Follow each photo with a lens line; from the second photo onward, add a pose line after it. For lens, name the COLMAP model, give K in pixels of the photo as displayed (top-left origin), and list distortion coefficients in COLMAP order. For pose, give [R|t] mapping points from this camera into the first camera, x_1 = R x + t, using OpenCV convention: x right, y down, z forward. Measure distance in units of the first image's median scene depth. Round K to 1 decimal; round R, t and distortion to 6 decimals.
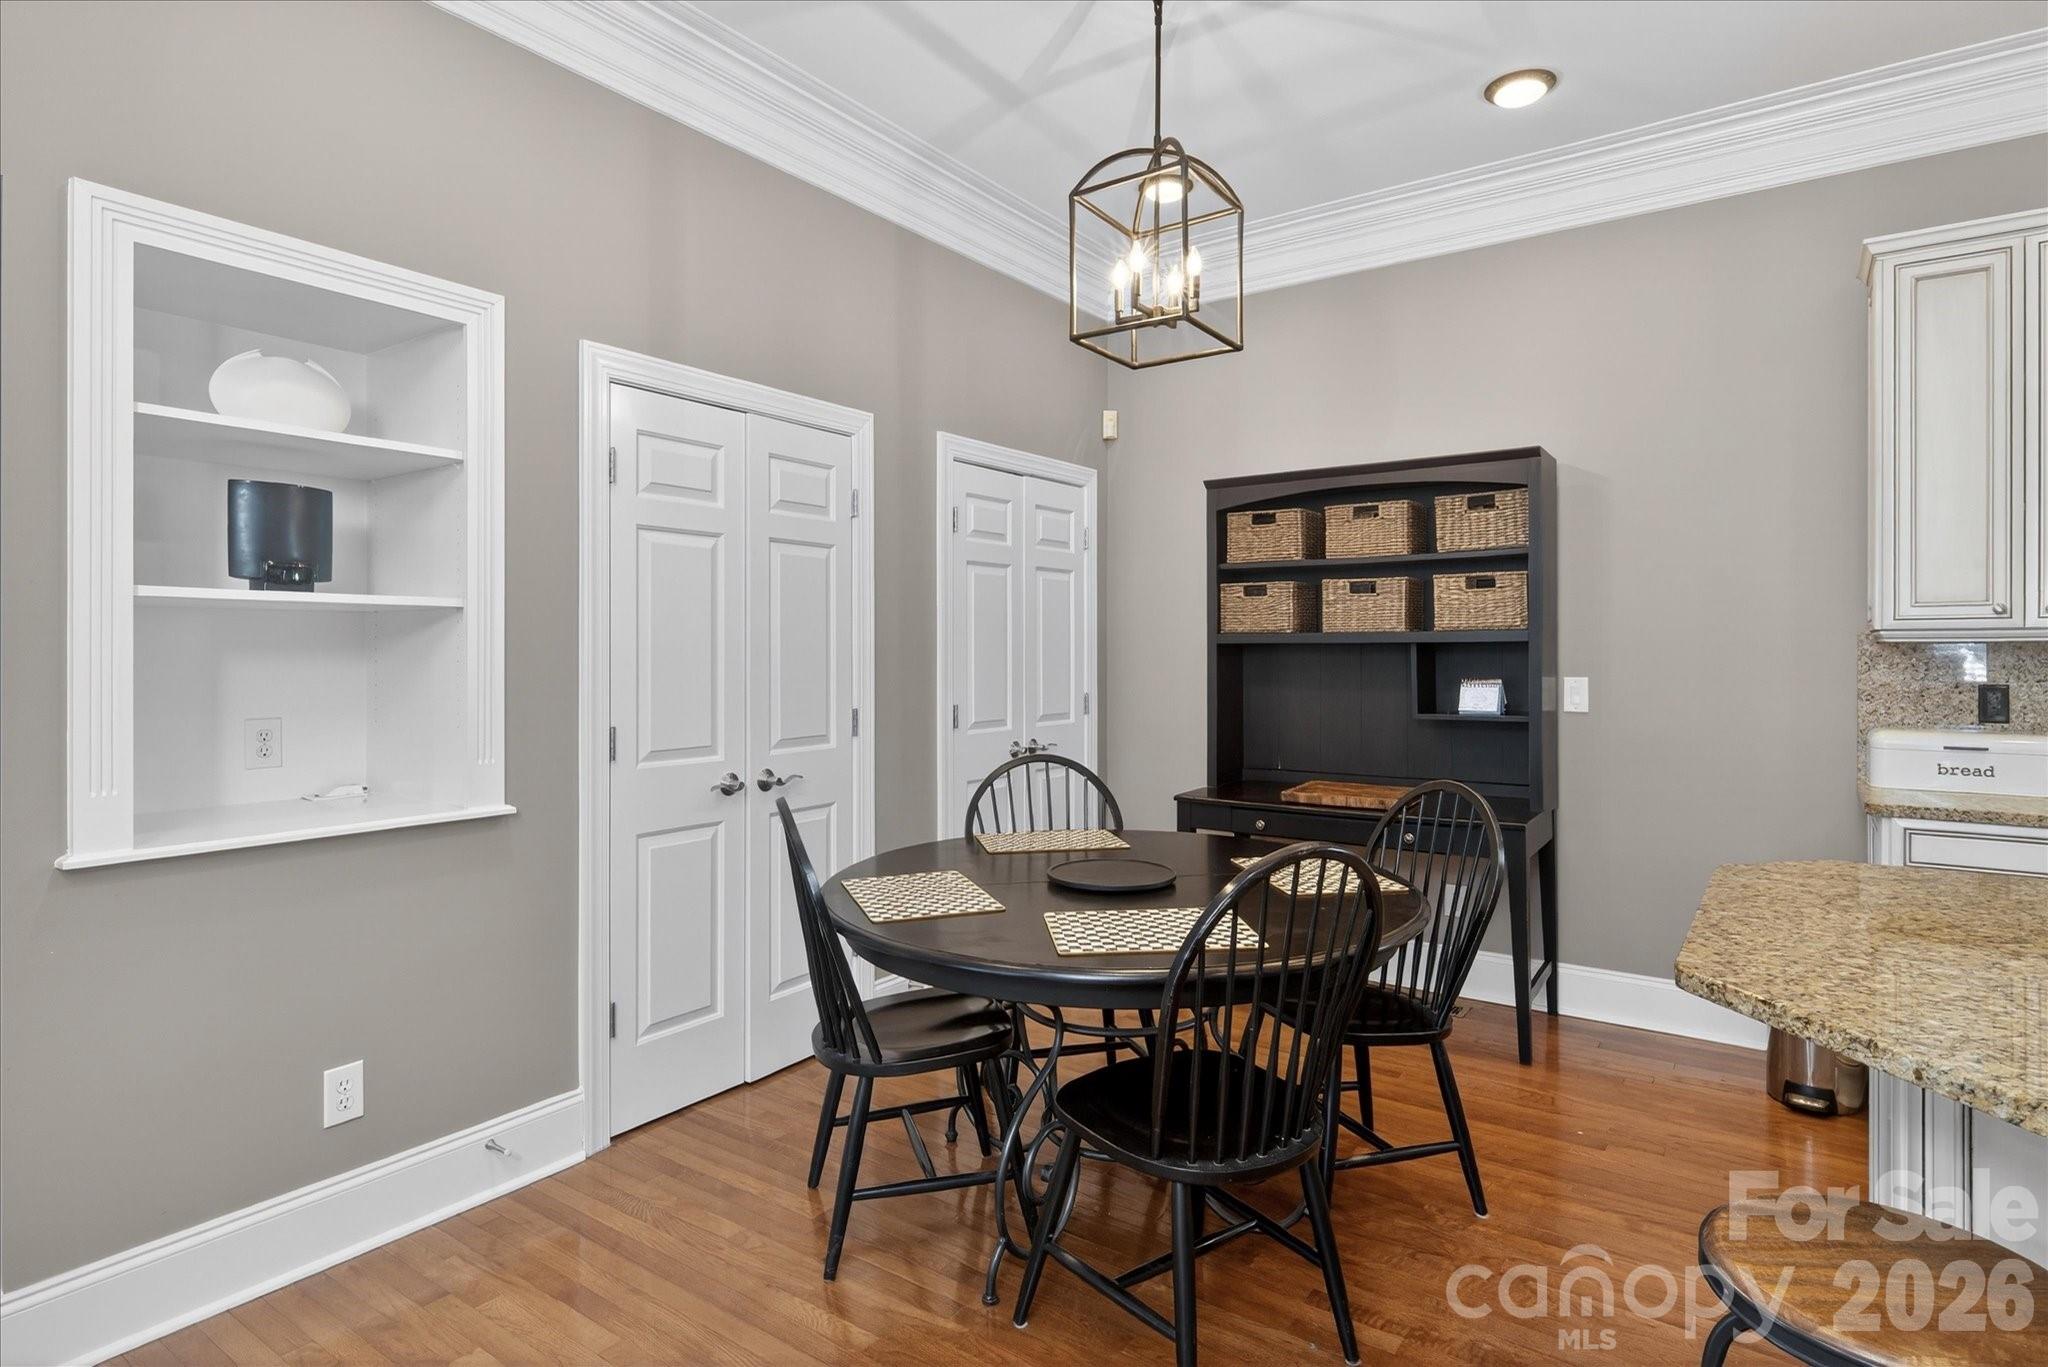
lens RADIAL K [[1102.0, 0, 1026.3], [0, 1102.0, 652.2], [0, 0, 1]] dist [0.014630, -0.000419]
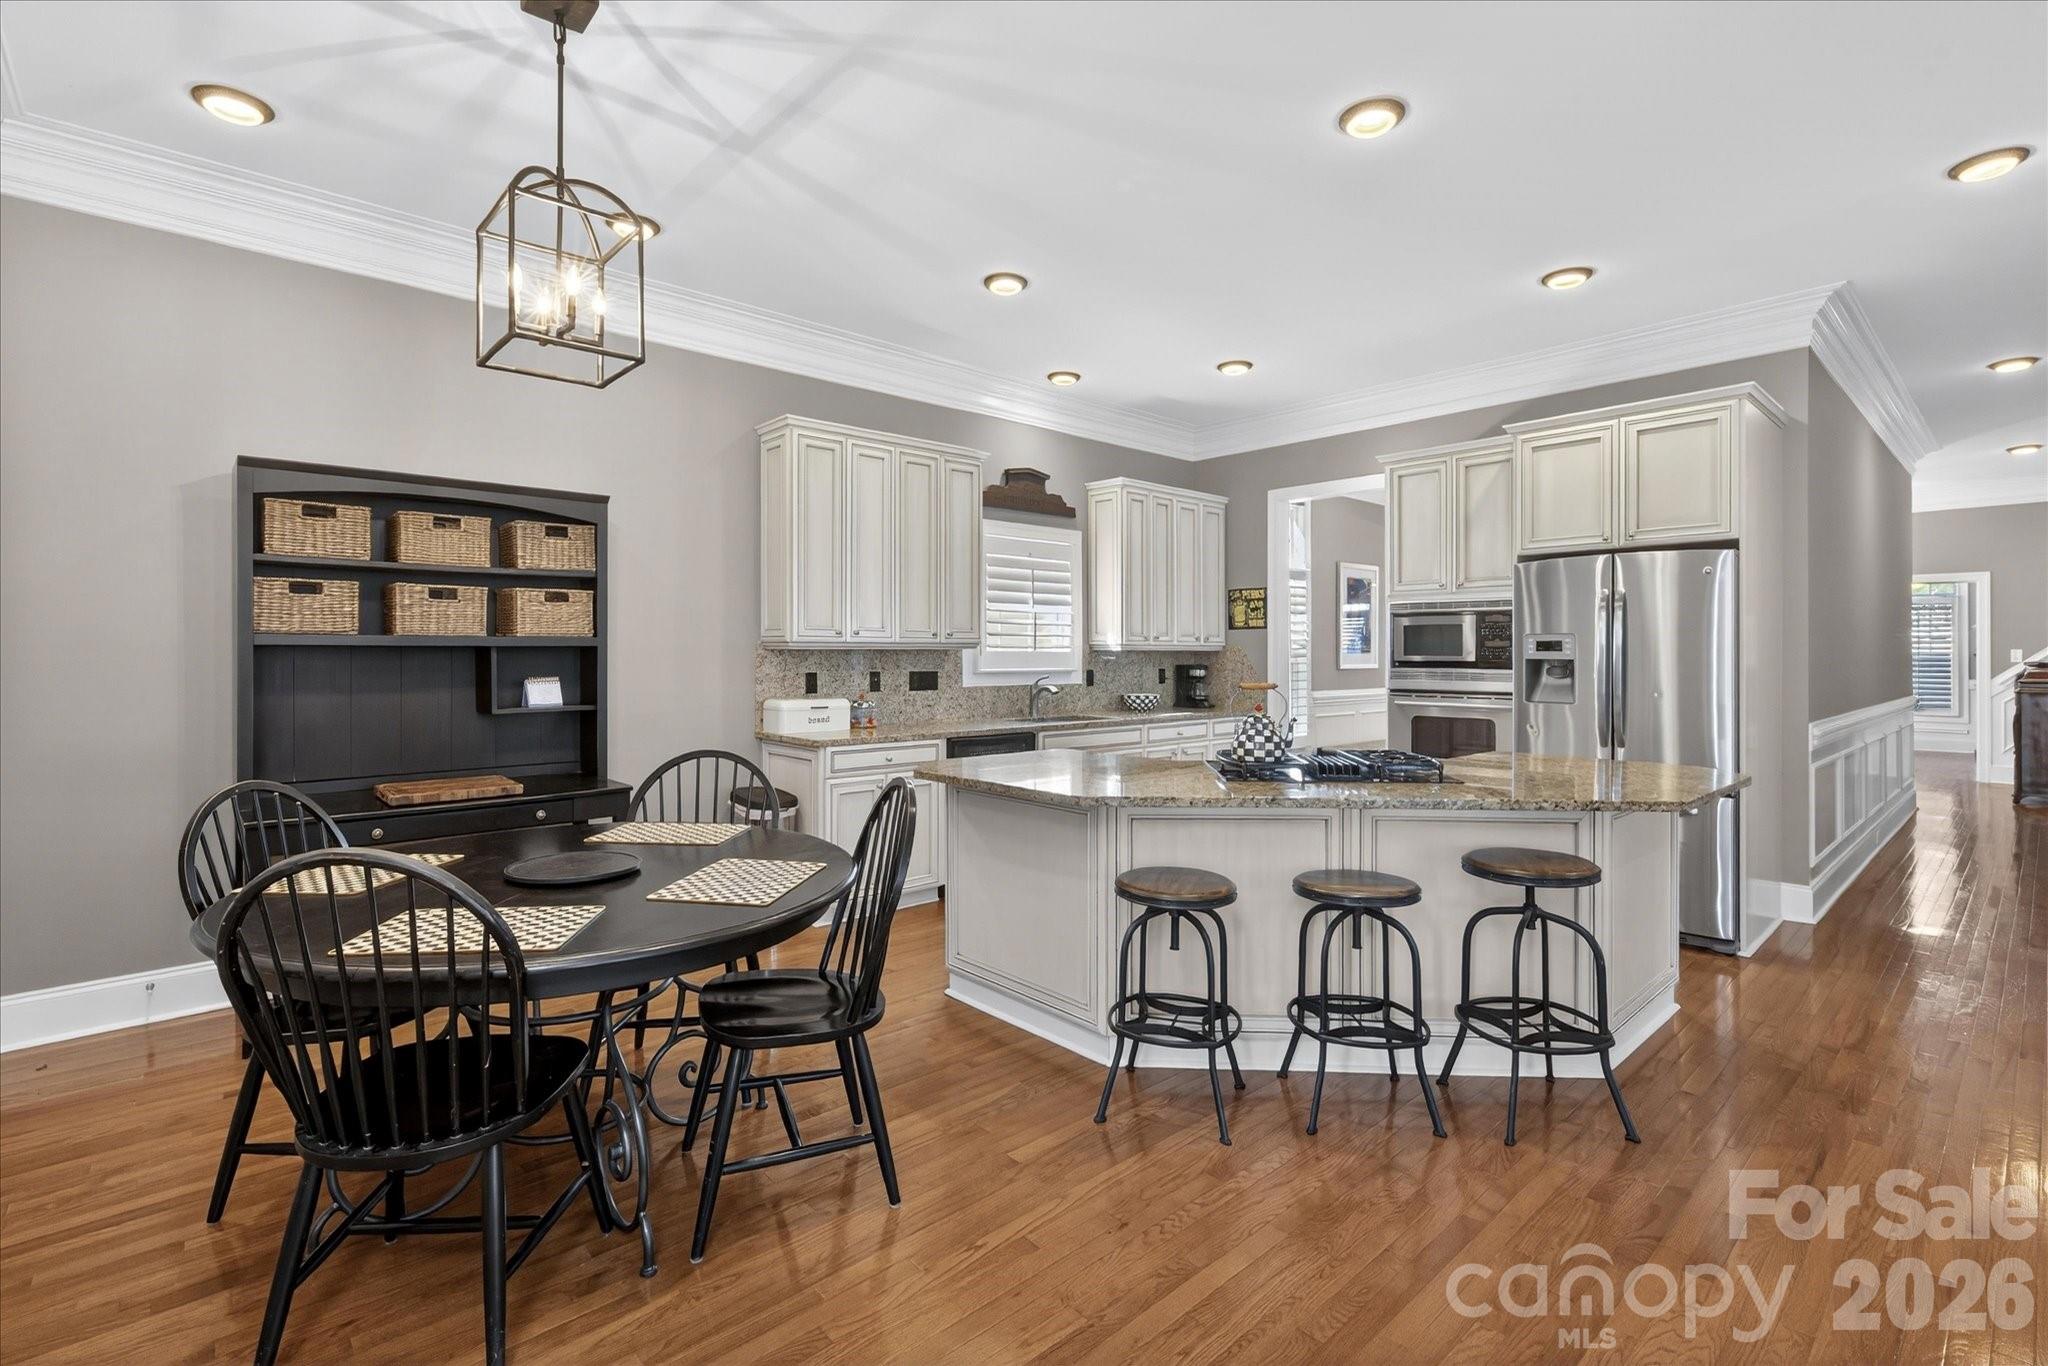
lens RADIAL K [[930.0, 0, 1028.4], [0, 930.0, 658.0], [0, 0, 1]] dist [-0.001289, -0.000047]
pose [[0.219573, -0.002267, 0.975594, -0.460931], [-0.001747, 0.999995, 0.002717, -0.000373], [-0.975595, -0.002301, 0.219567, 0.264971]]
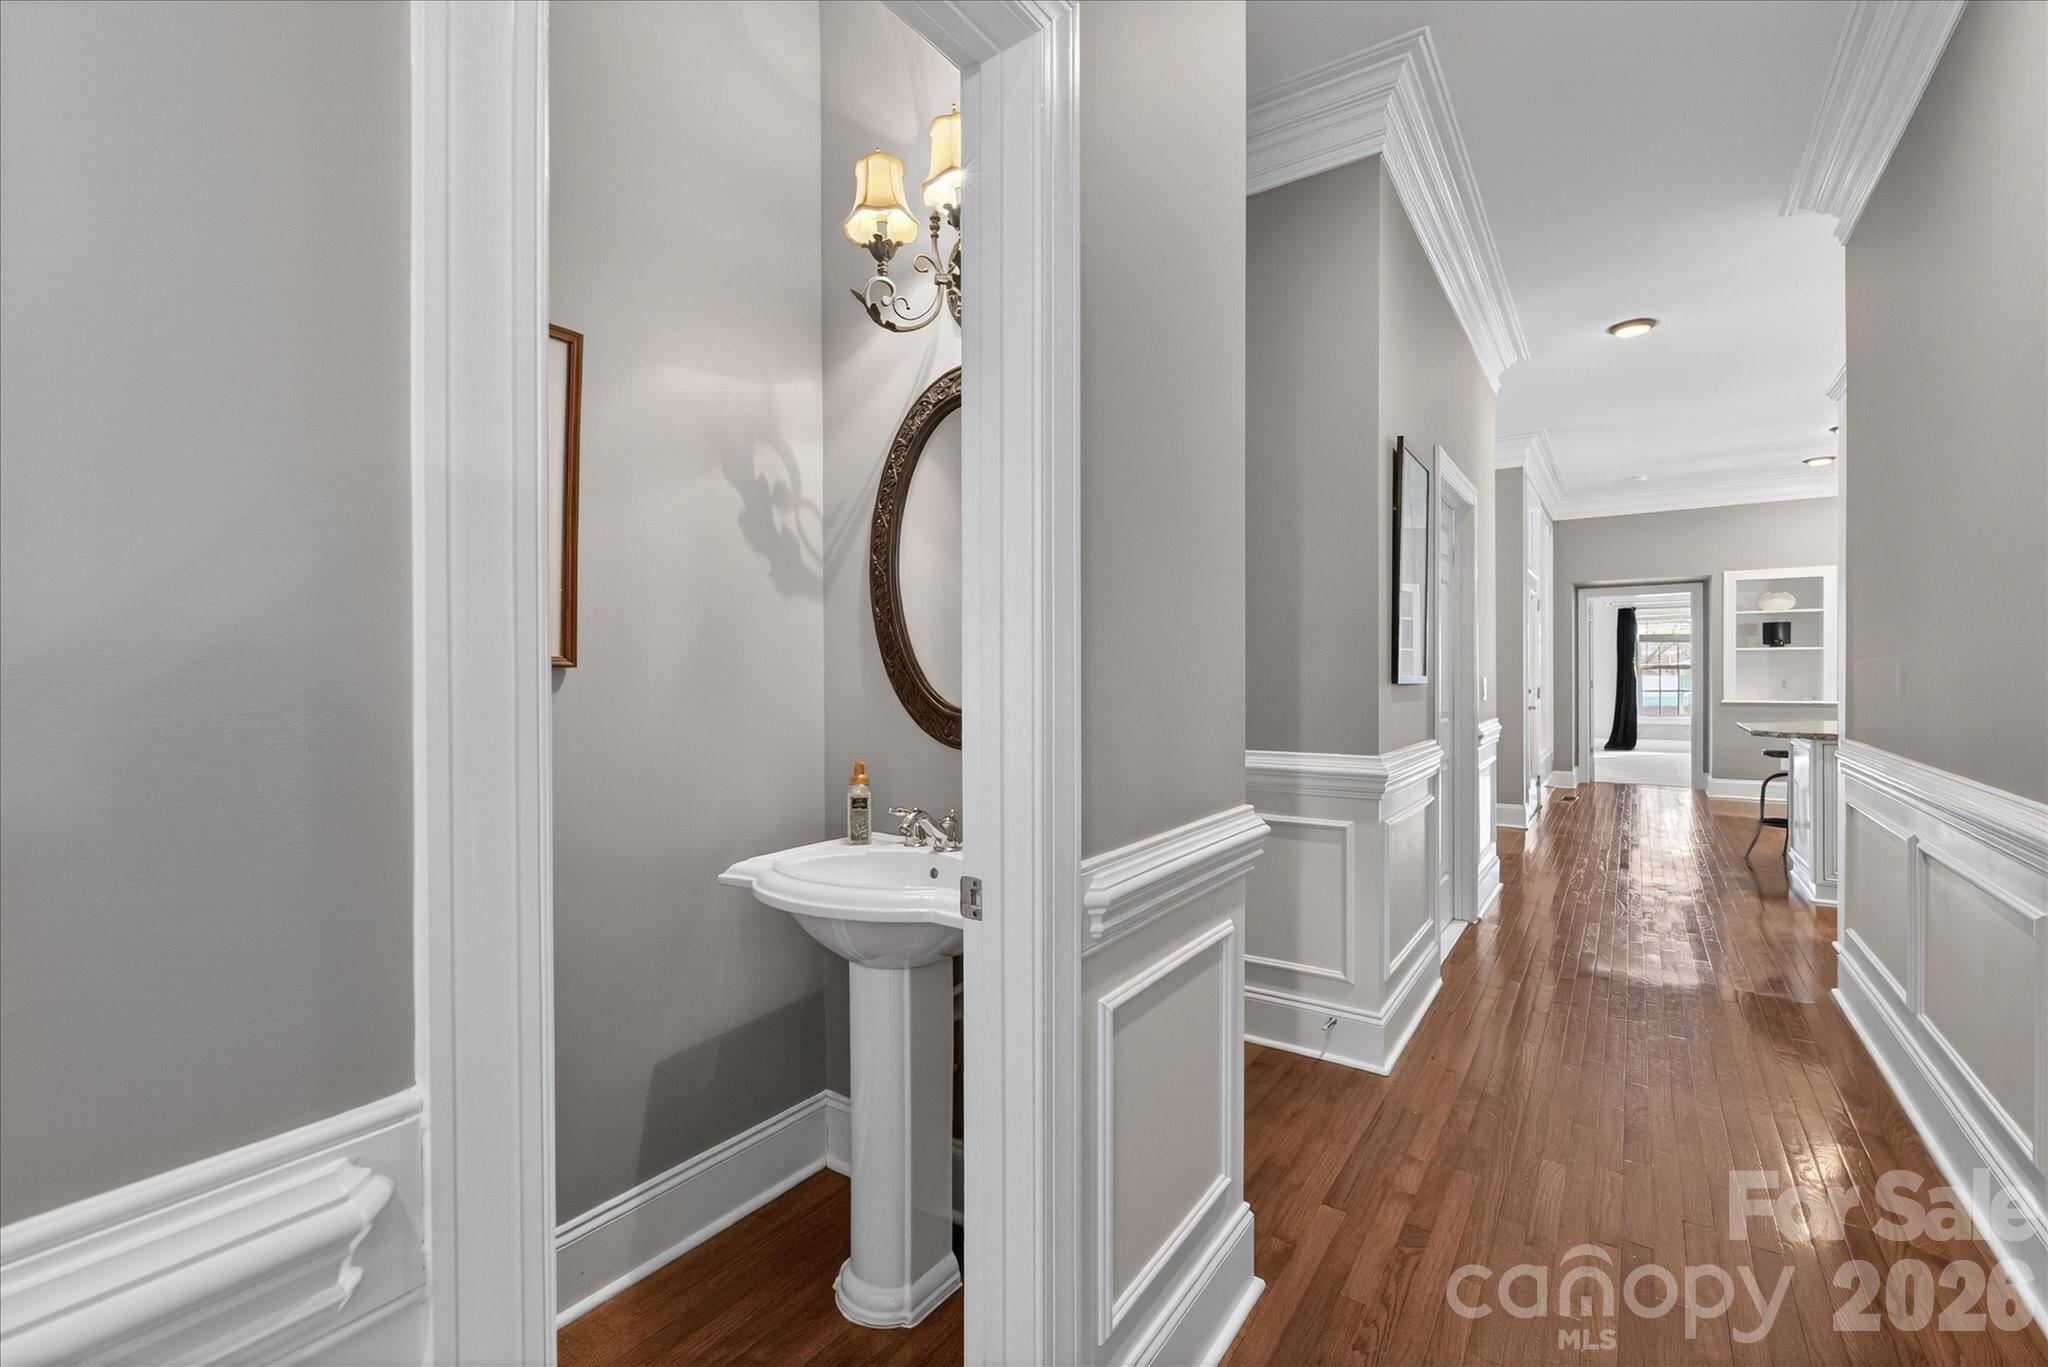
lens RADIAL K [[887.5, 0, 1024.5], [0, 887.5, 669.3], [0, 0, 1]] dist [0.000178, 0.000176]
pose [[0.010796, 0.003089, -0.999937, 1.736616], [0.003321, 0.999990, 0.003125, 0.006019], [0.999936, -0.003355, 0.010786, -1.237382]]
